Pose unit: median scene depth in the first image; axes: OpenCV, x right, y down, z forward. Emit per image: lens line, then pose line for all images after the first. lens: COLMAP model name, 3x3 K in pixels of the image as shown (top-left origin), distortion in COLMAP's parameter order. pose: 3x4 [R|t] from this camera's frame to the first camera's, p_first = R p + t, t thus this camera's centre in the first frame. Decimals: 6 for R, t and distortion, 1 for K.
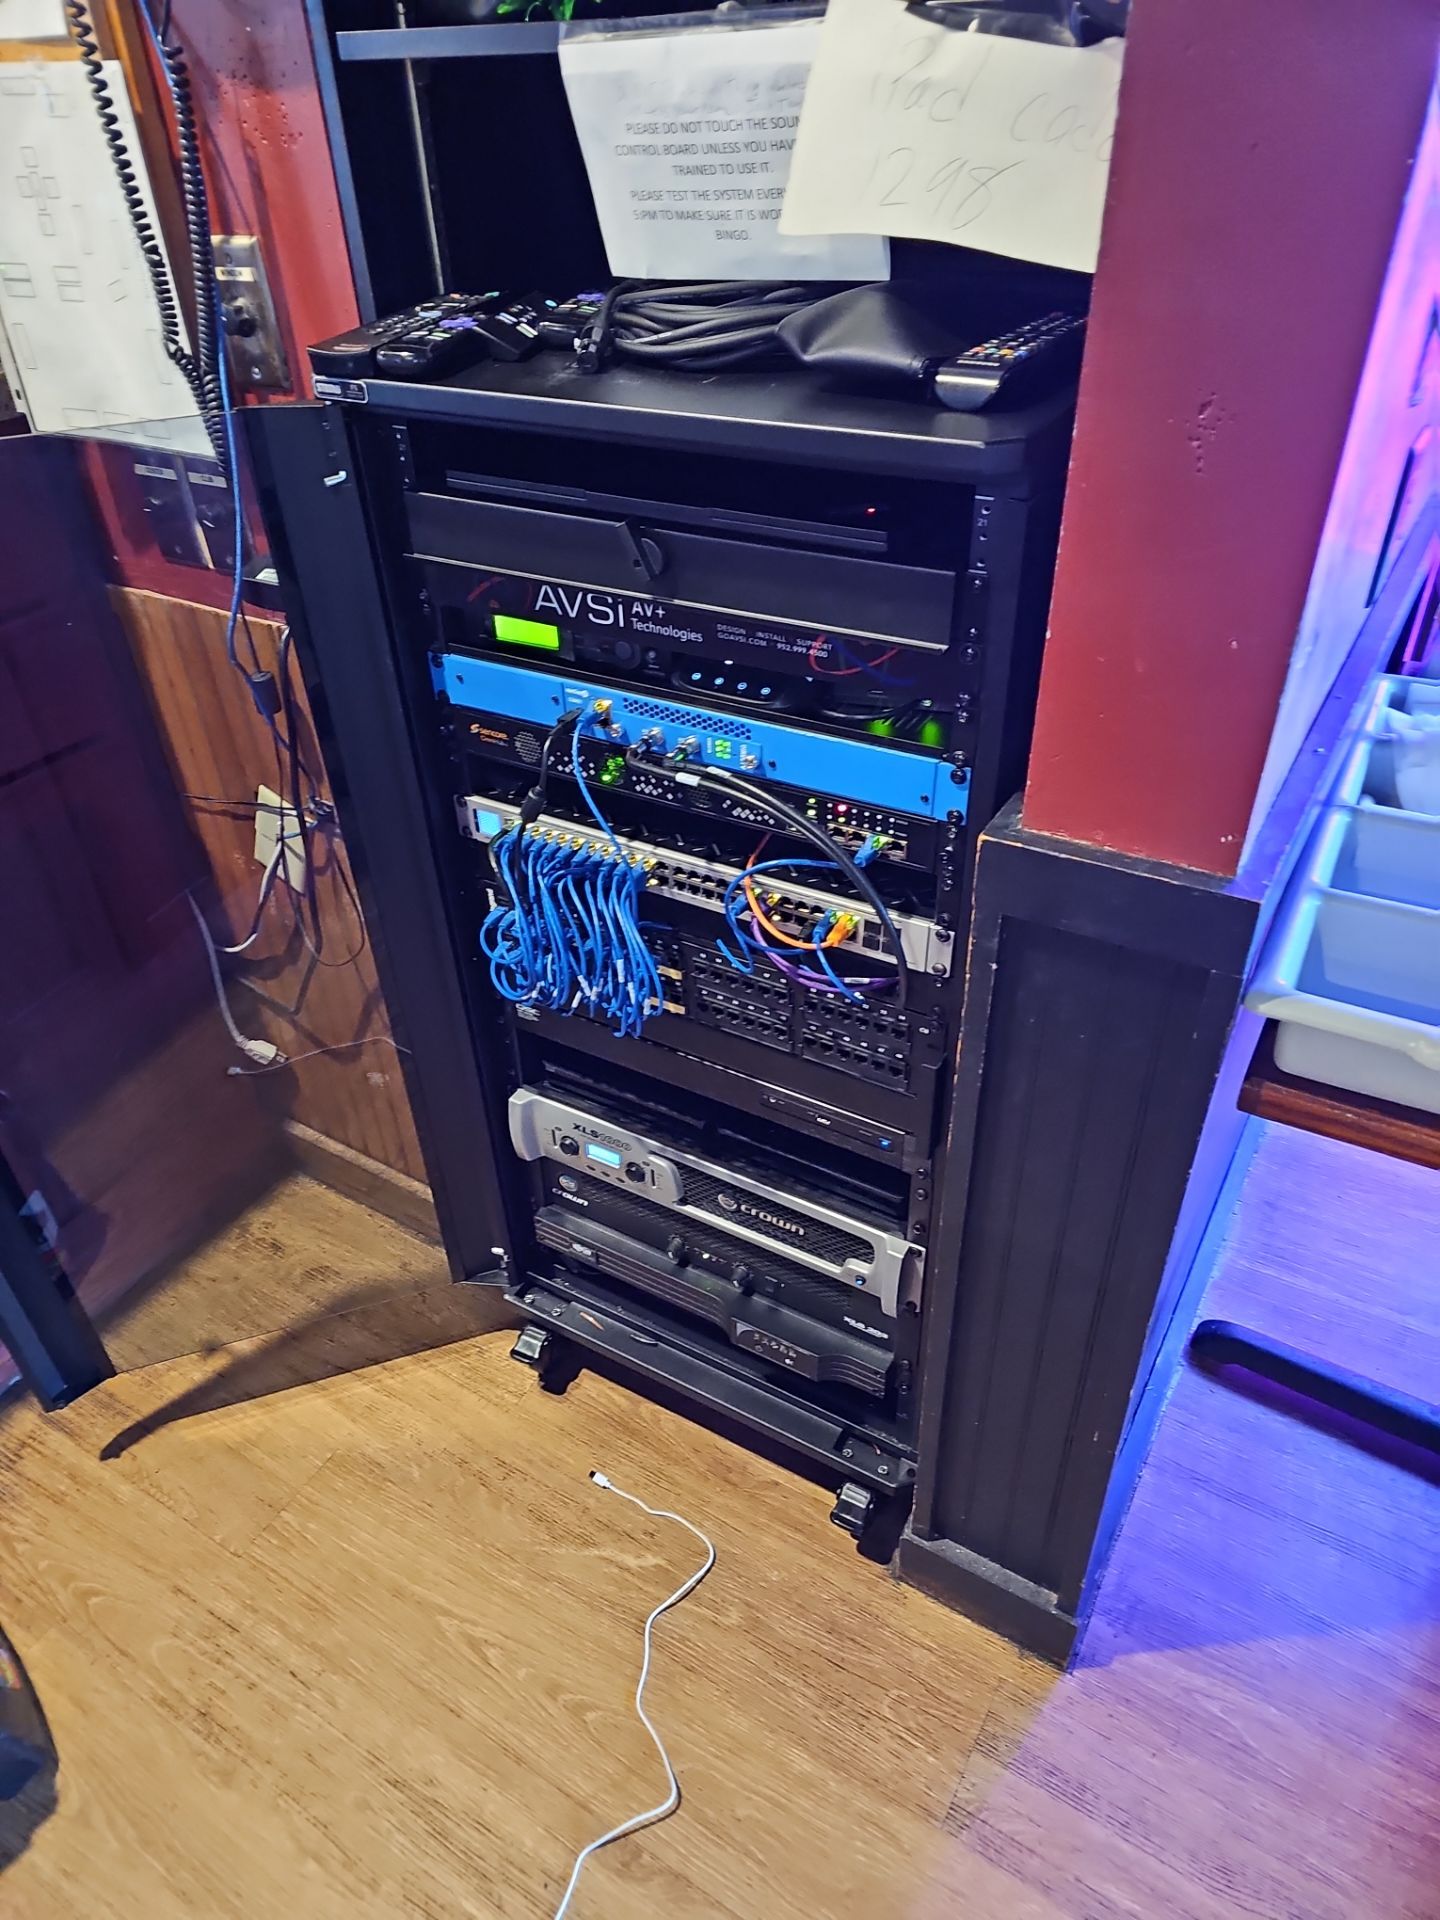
lens RADIAL K [[1252.8, 0, 720.0], [0, 1252.8, 960.0], [0, 0, 1]] dist [0.156082, -0.236357]
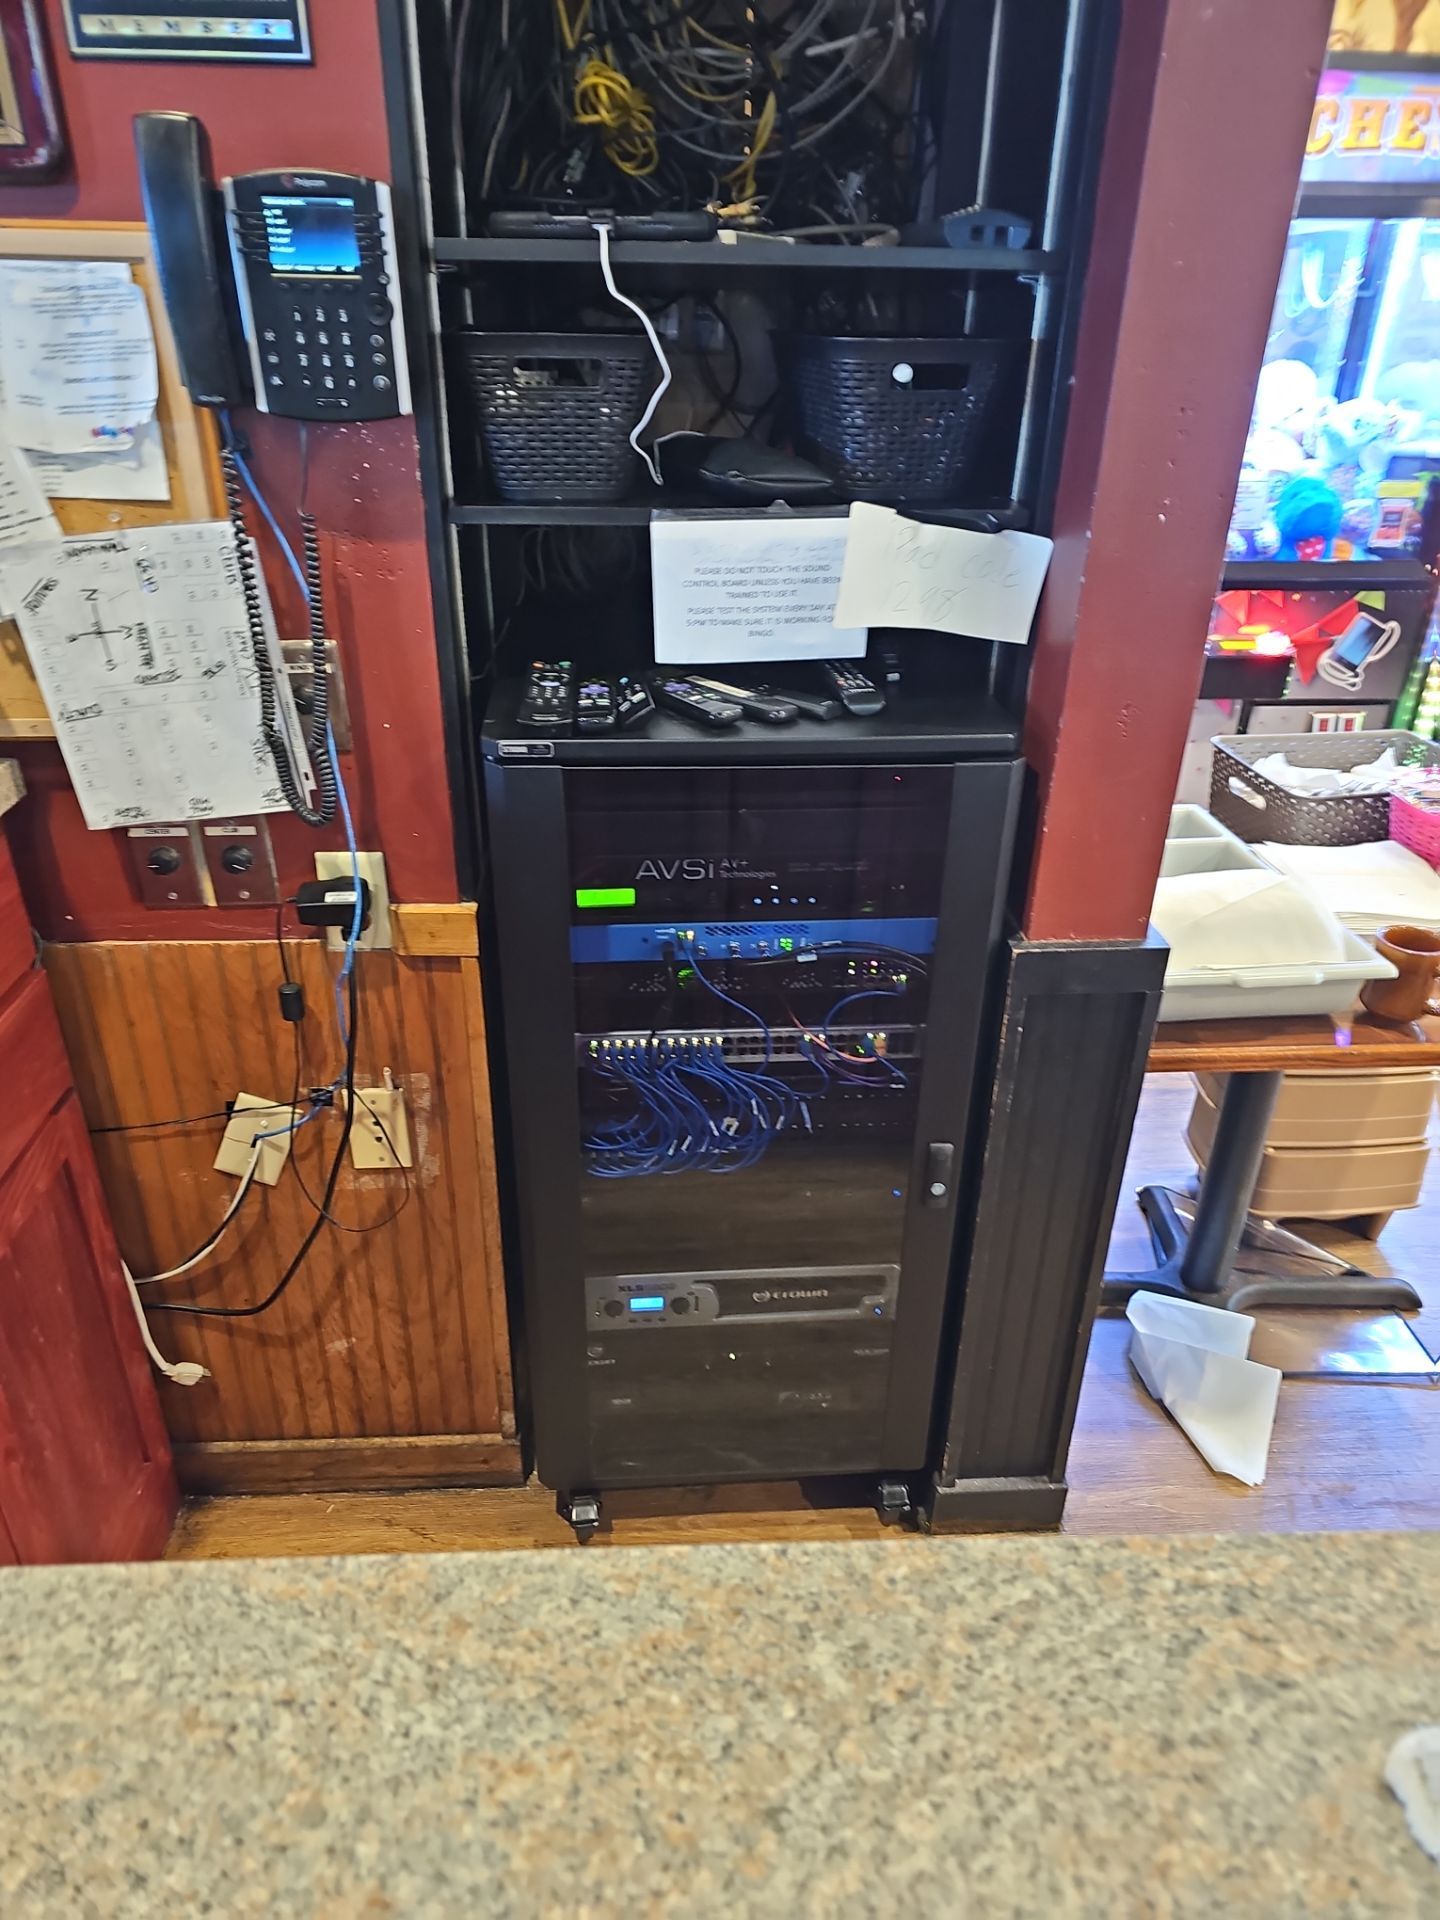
lens RADIAL K [[1252.8, 0, 720.0], [0, 1252.8, 960.0], [0, 0, 1]] dist [0.156082, -0.236357]
pose [[0.830190, -0.214142, 0.514711, -0.813783], [0.293579, 0.952820, -0.077107, -0.061840], [-0.473915, 0.215122, 0.853890, -0.195396]]
